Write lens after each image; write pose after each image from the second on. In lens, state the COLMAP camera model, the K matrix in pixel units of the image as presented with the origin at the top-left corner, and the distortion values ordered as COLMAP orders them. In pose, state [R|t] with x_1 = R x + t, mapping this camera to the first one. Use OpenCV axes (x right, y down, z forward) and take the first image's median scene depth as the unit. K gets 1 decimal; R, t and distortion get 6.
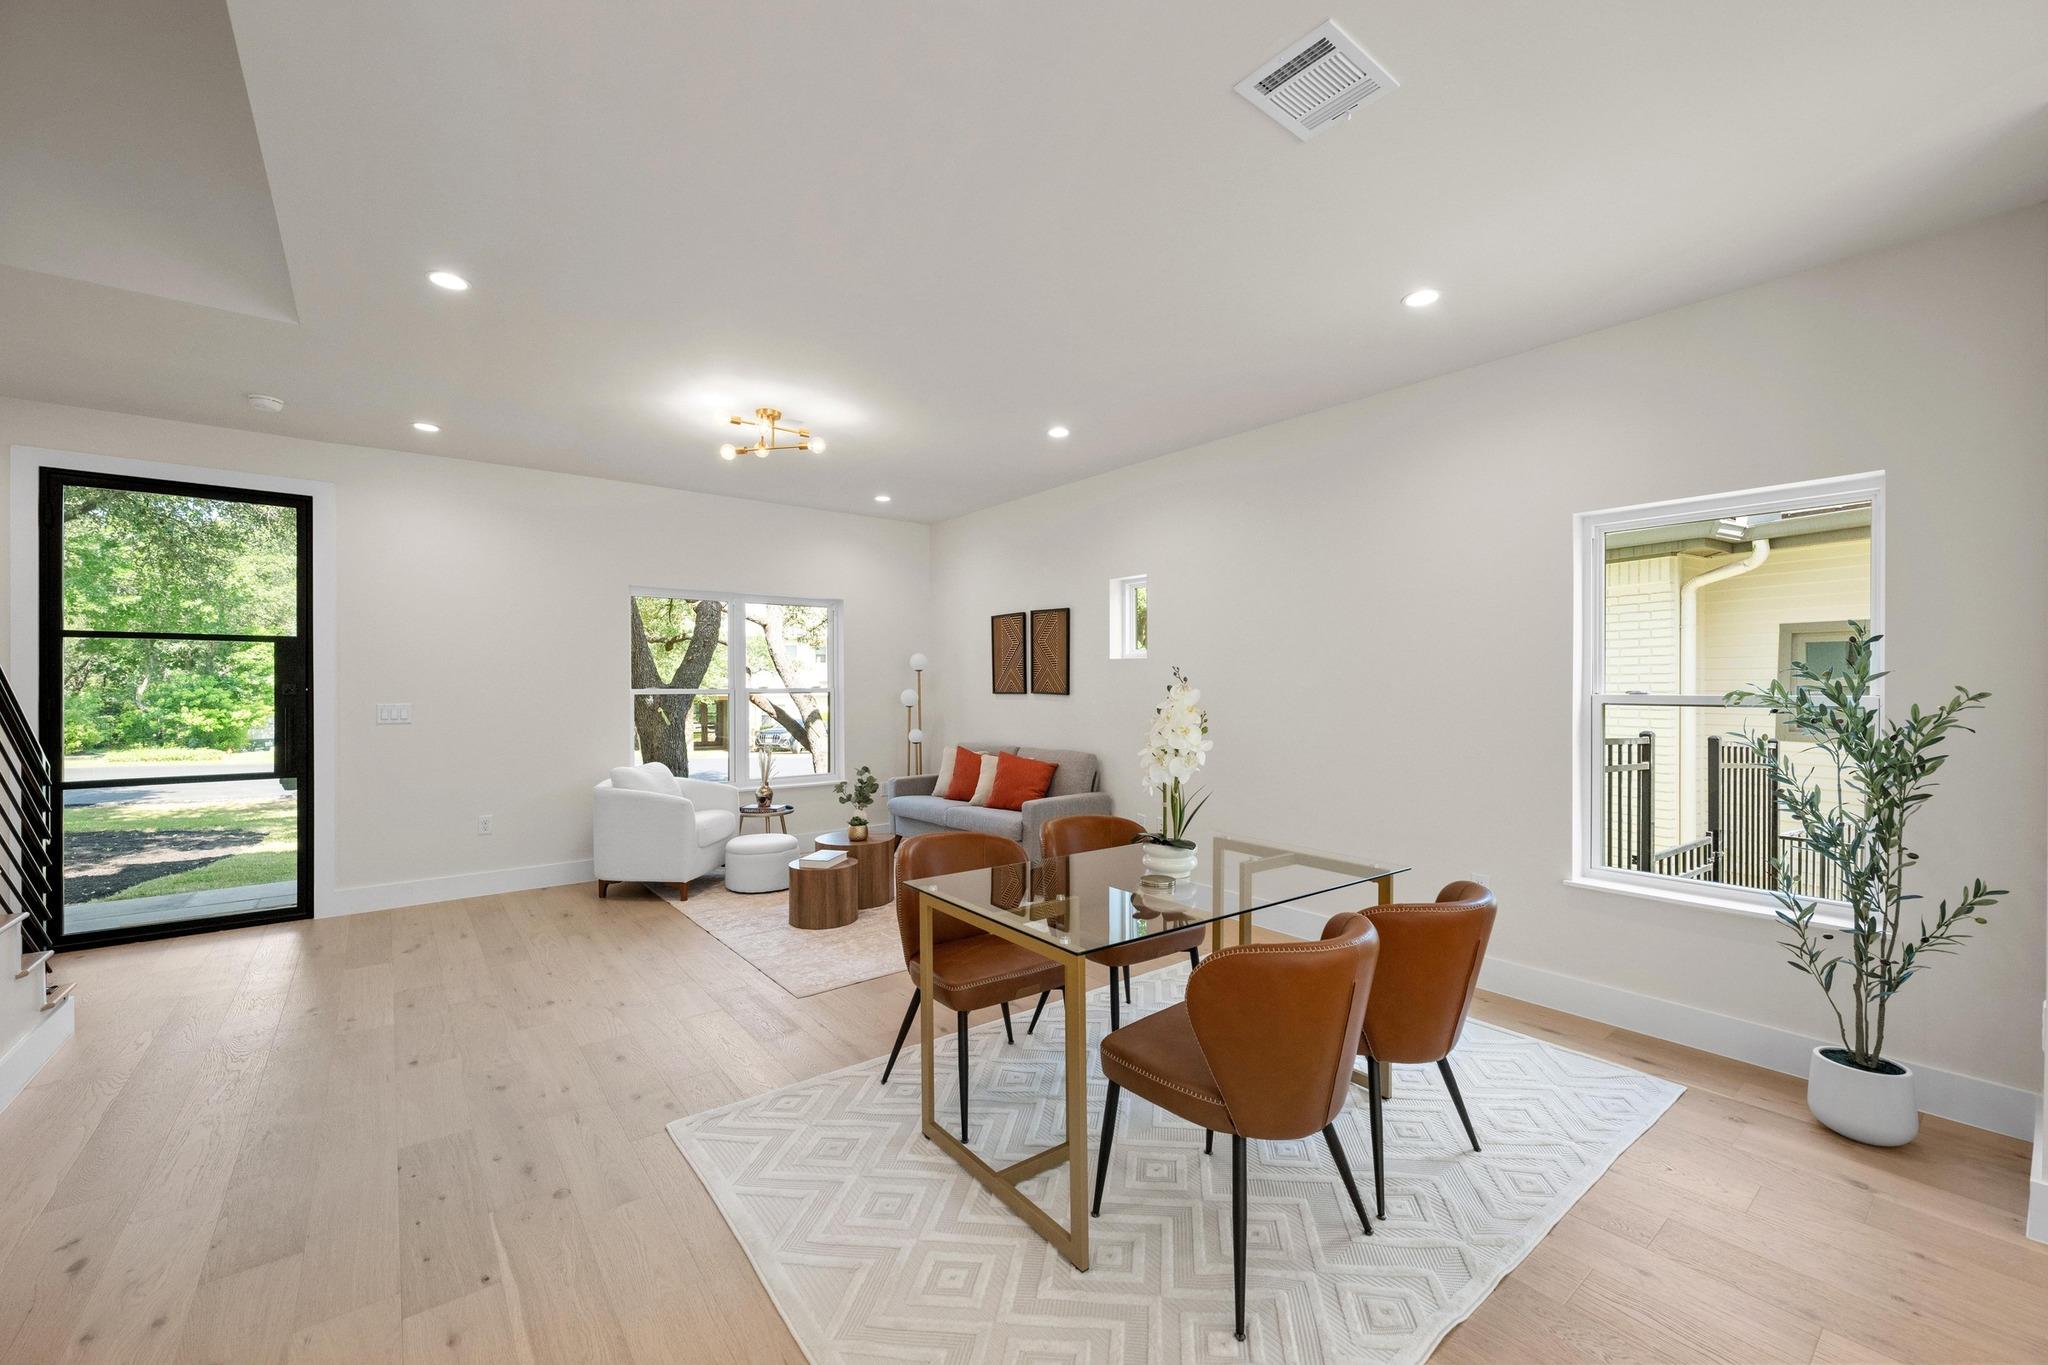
lens RADIAL K [[804.9, 0, 1024.6], [0, 804.9, 683.6], [0, 0, 1]] dist [-0.001911, 0.000001]
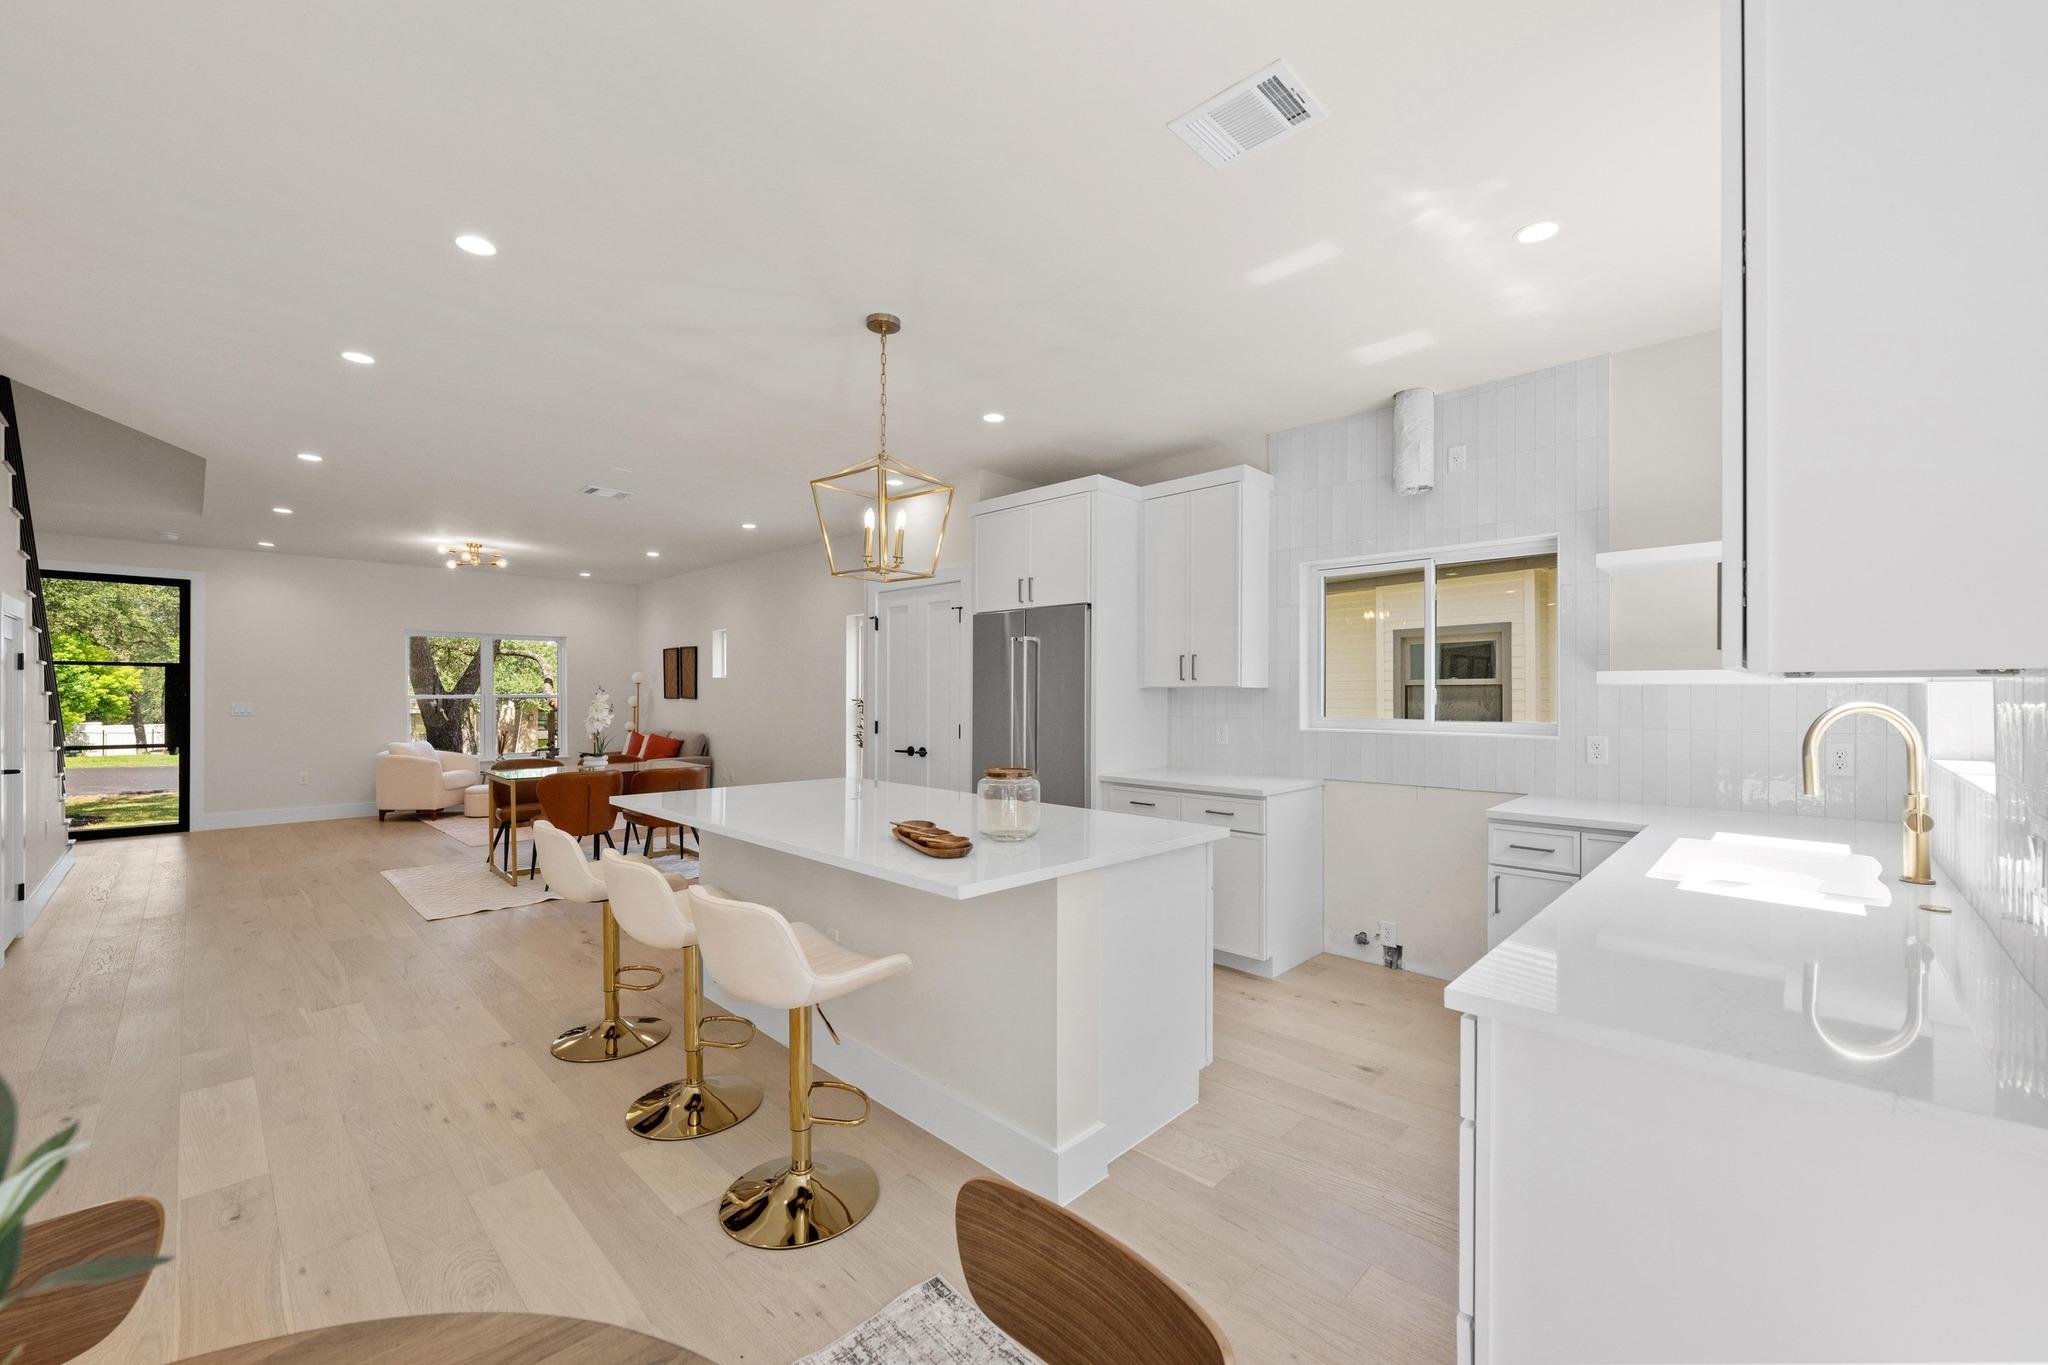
lens RADIAL K [[804.9, 0, 1025.4], [0, 804.9, 687.7], [0, 0, 1]] dist [-0.001911, 0.000001]
pose [[0.991536, 0.001534, 0.129821, 0.583149], [-0.000905, 0.999988, -0.004910, -0.001329], [-0.129827, 0.004751, 0.991525, -0.828682]]
